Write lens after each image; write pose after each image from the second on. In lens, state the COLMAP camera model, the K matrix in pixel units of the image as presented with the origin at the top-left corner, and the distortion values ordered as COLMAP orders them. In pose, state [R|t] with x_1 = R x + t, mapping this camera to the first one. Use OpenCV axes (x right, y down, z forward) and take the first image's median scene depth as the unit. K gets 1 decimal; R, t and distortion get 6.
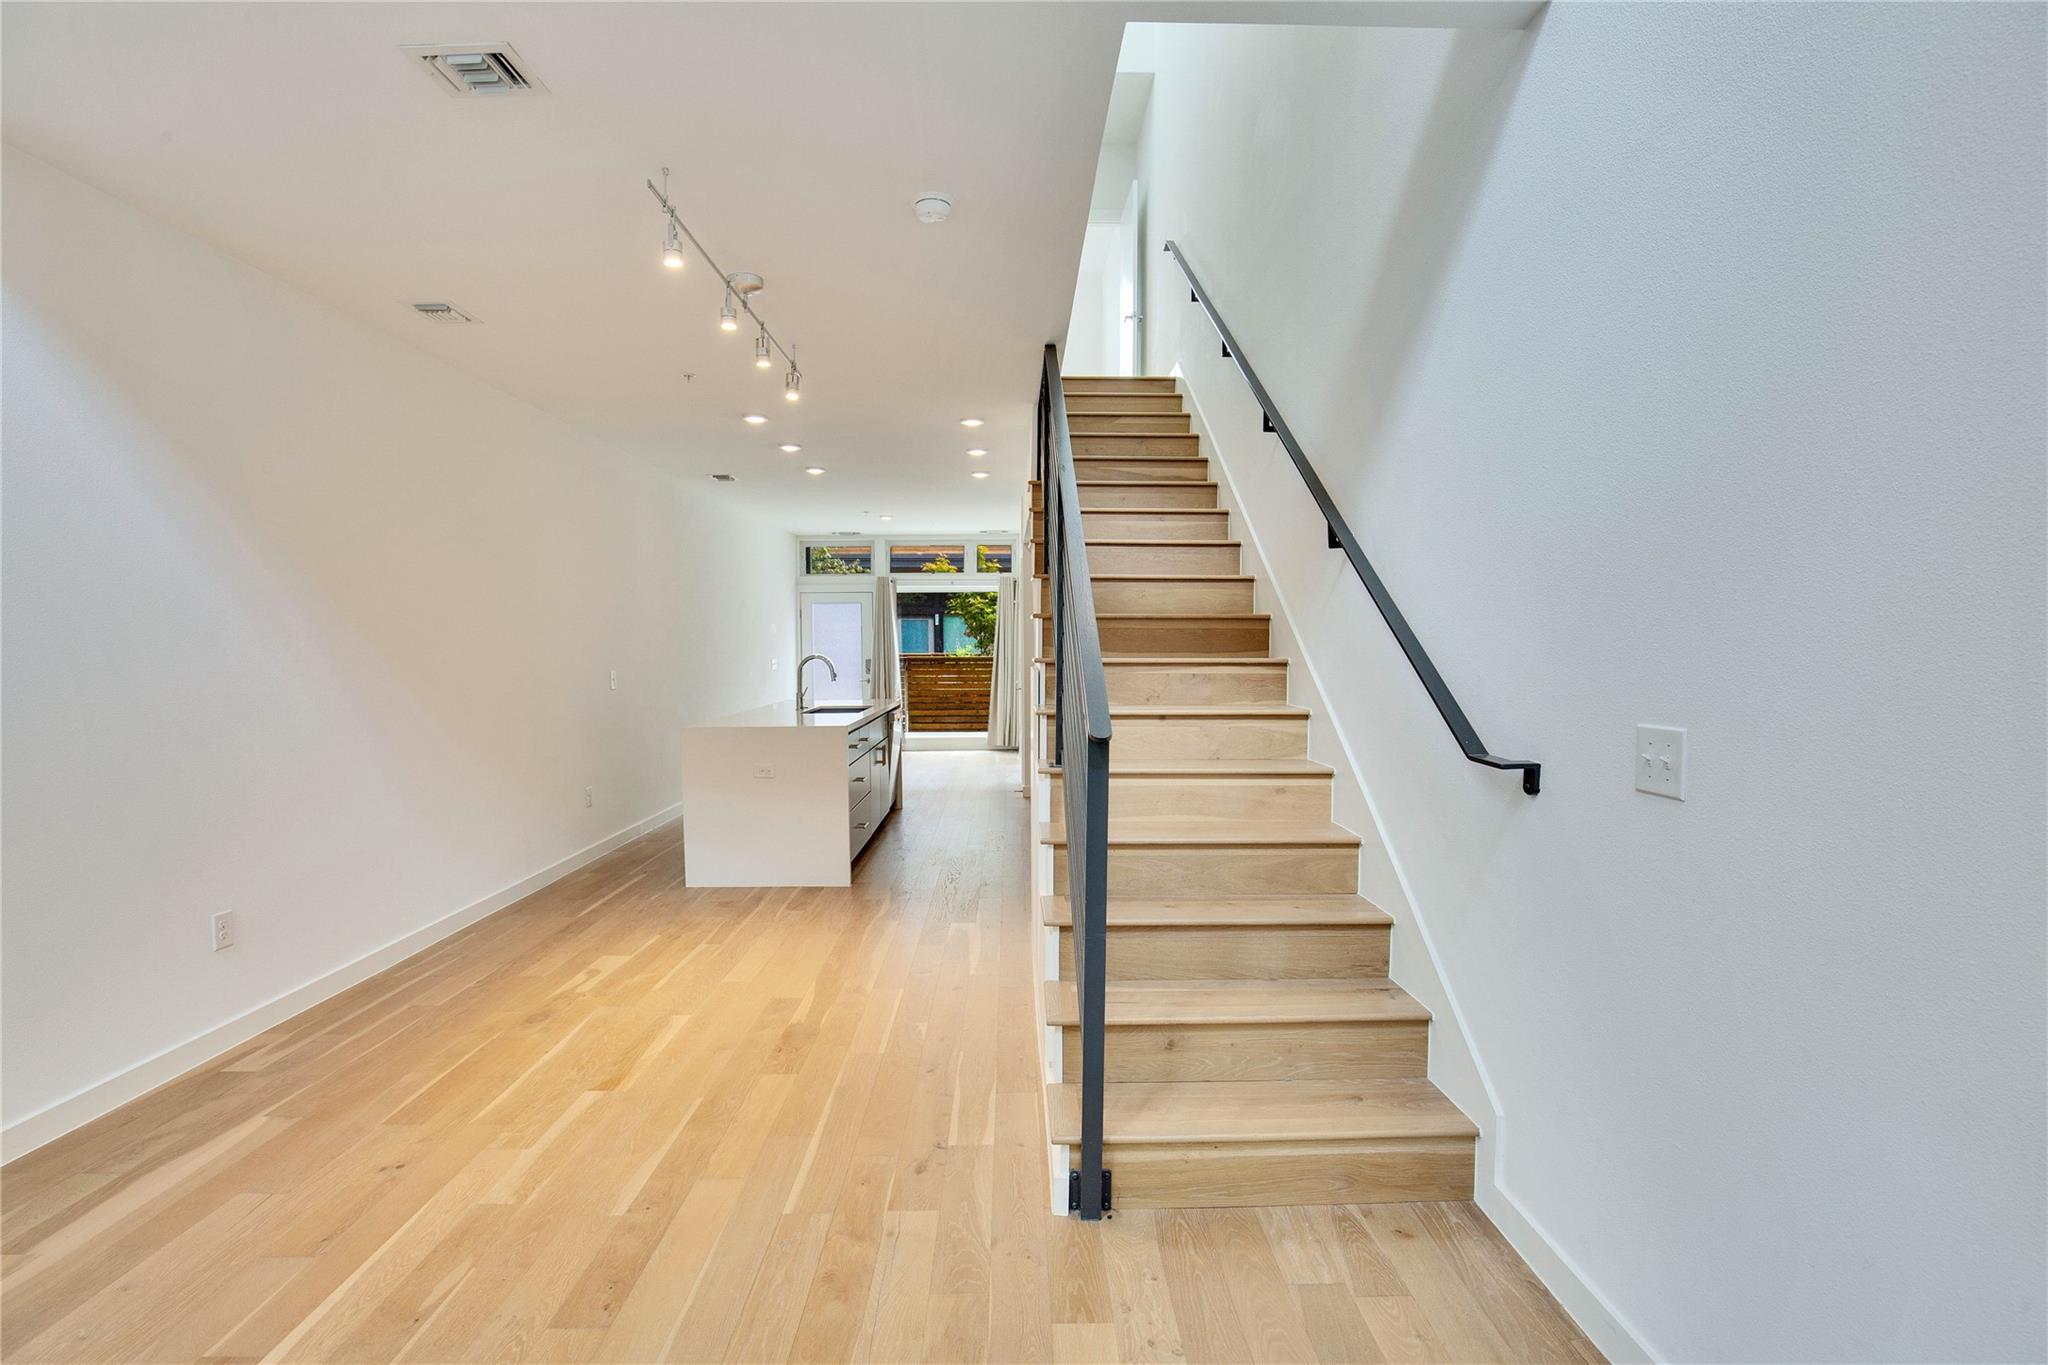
lens RADIAL K [[977.4, 0, 1024.8], [0, 977.4, 694.1], [0, 0, 1]] dist [-0.018574, 0.000612]
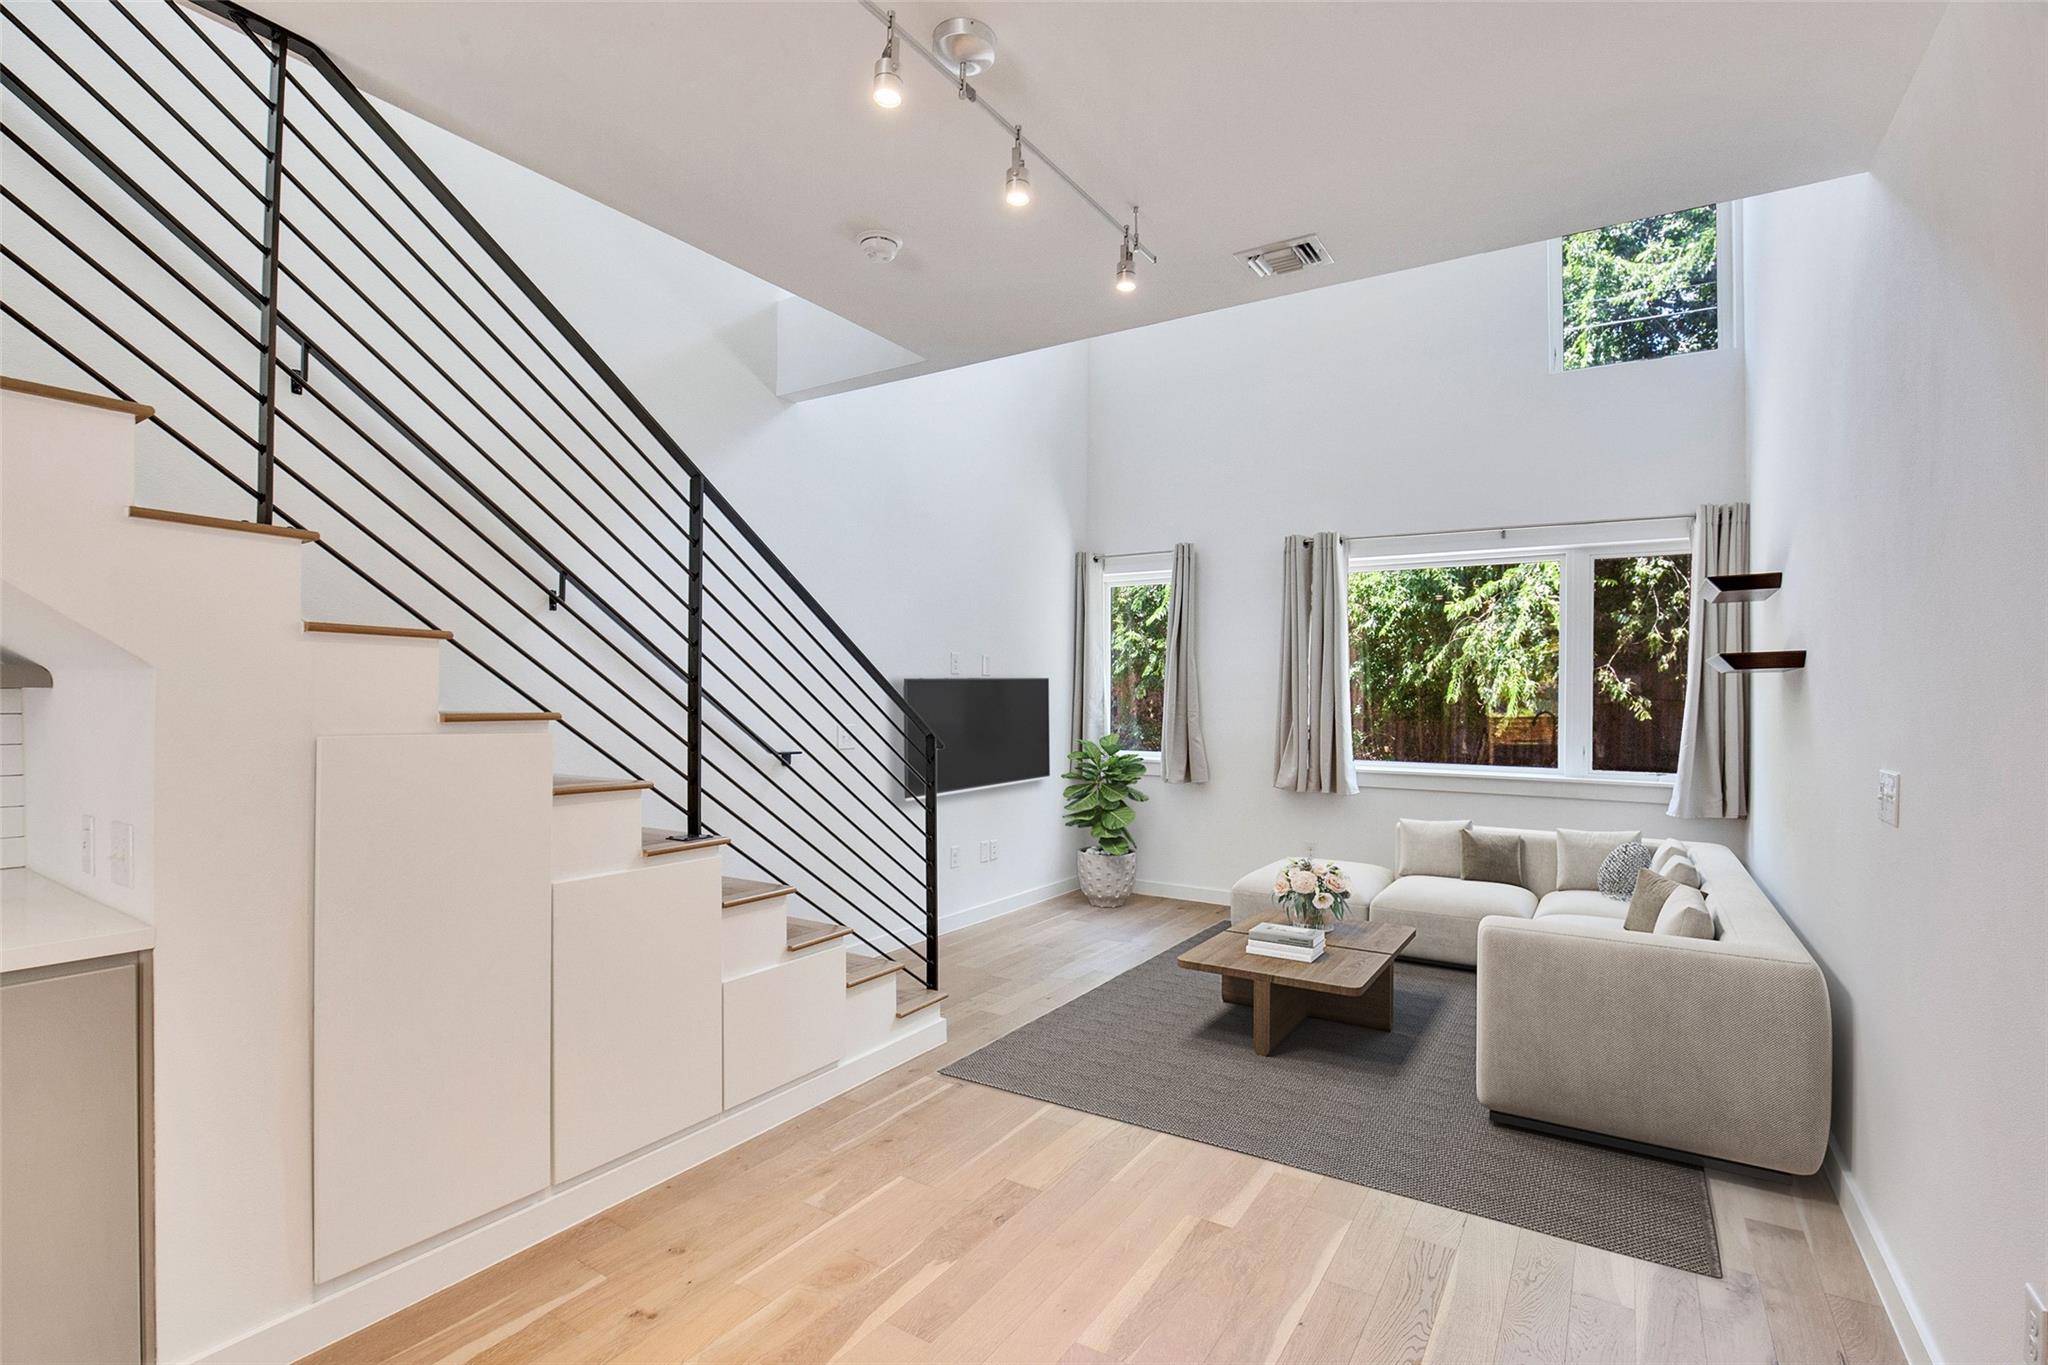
lens RADIAL K [[930.1, 0, 1019.8], [0, 930.1, 689.8], [0, 0, 1]] dist [-0.031751, 0.008788]
pose [[-0.834580, -0.006860, 0.550844, -0.657217], [0.012984, 0.999400, 0.032119, -0.078858], [-0.550734, 0.033959, -0.833990, 1.566539]]
